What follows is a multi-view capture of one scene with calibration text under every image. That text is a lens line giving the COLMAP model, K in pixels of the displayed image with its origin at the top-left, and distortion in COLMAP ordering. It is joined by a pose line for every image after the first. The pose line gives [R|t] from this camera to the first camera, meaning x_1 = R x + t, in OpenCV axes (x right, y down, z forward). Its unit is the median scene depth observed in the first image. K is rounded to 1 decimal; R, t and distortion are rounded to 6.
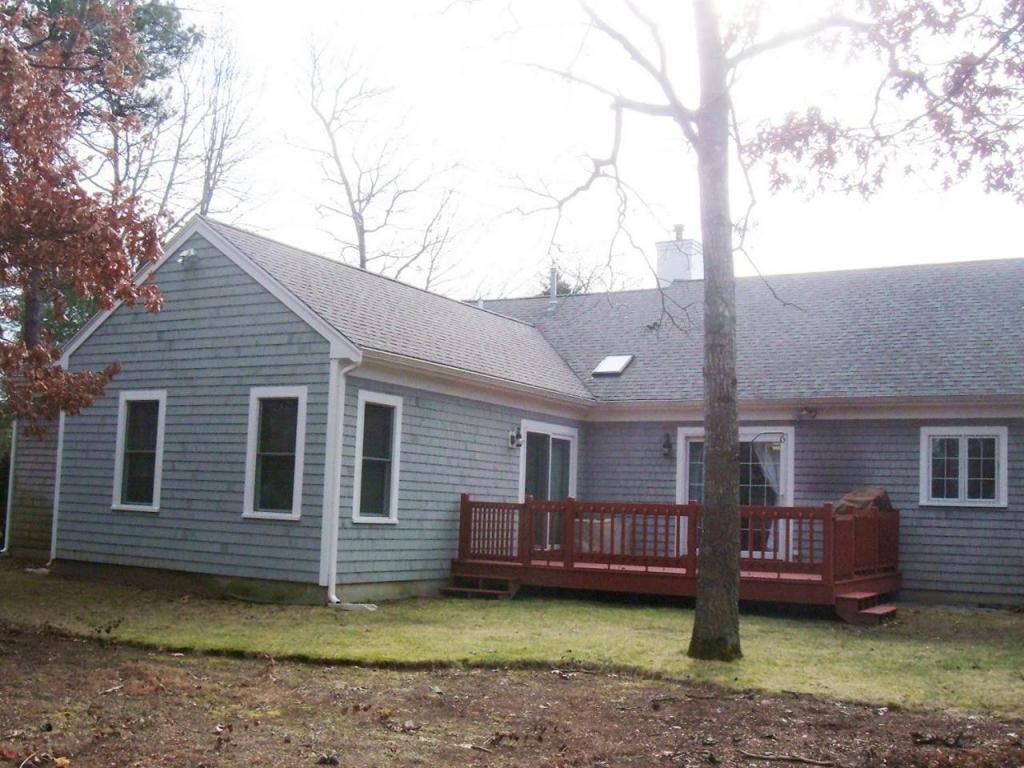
lens RADIAL K [[1145.7, 0, 512.2], [0, 1145.7, 395.5], [0, 0, 1]] dist [-0.122061, 0.033336]
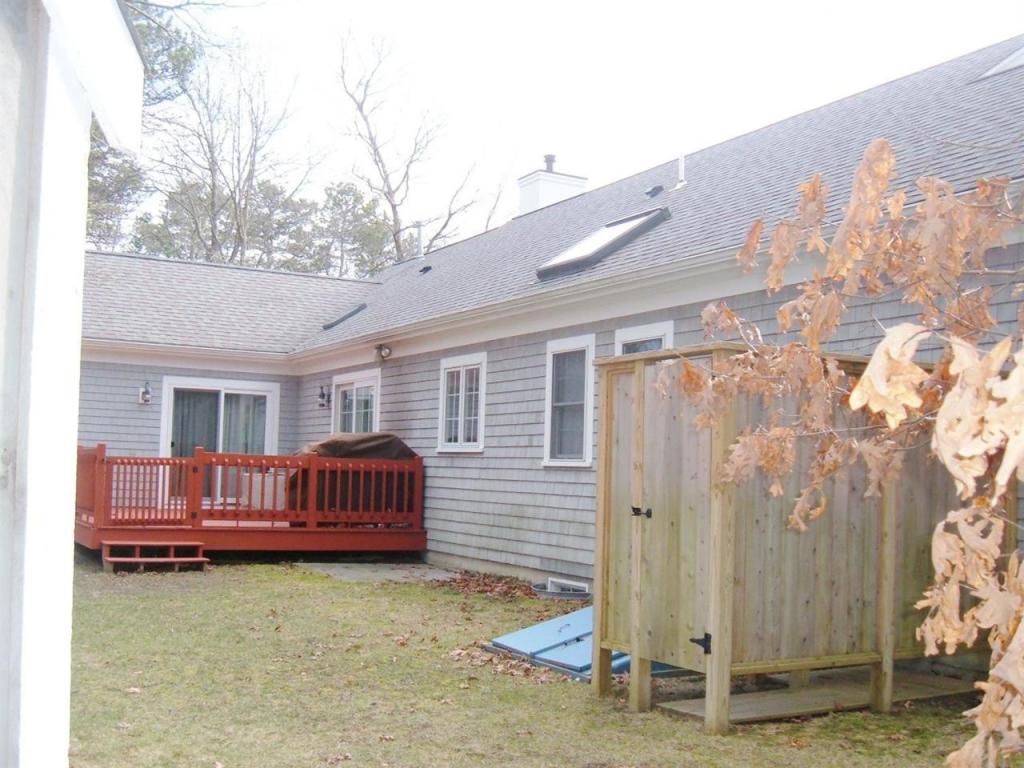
lens RADIAL K [[1145.7, 0, 512.2], [0, 1145.7, 395.5], [0, 0, 1]] dist [-0.122061, 0.033336]
pose [[0.851289, -0.045062, -0.522759, 0.875869], [0.051856, 0.998653, -0.001639, 0.060608], [0.522129, -0.025713, 0.852479, 0.304208]]
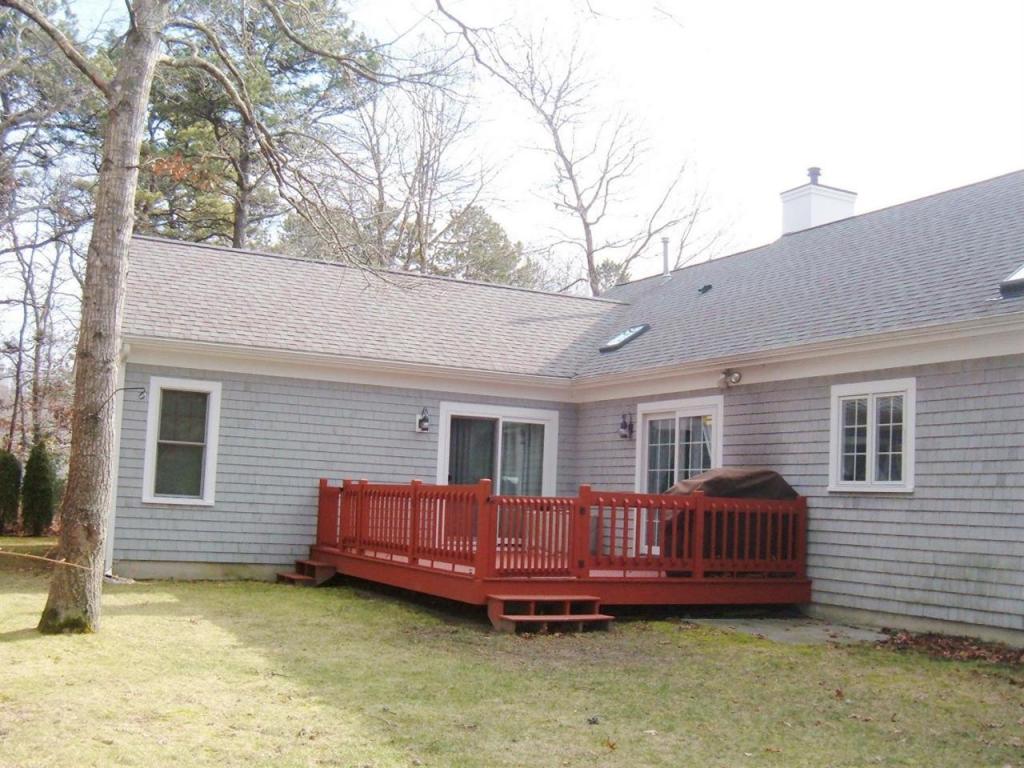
lens RADIAL K [[1145.7, 0, 512.2], [0, 1145.7, 395.5], [0, 0, 1]] dist [-0.122061, 0.033336]
pose [[0.833953, -0.051024, -0.549472, 0.612669], [0.041922, 0.998697, -0.029111, 0.048421], [0.550241, 0.001242, 0.835005, 0.266181]]
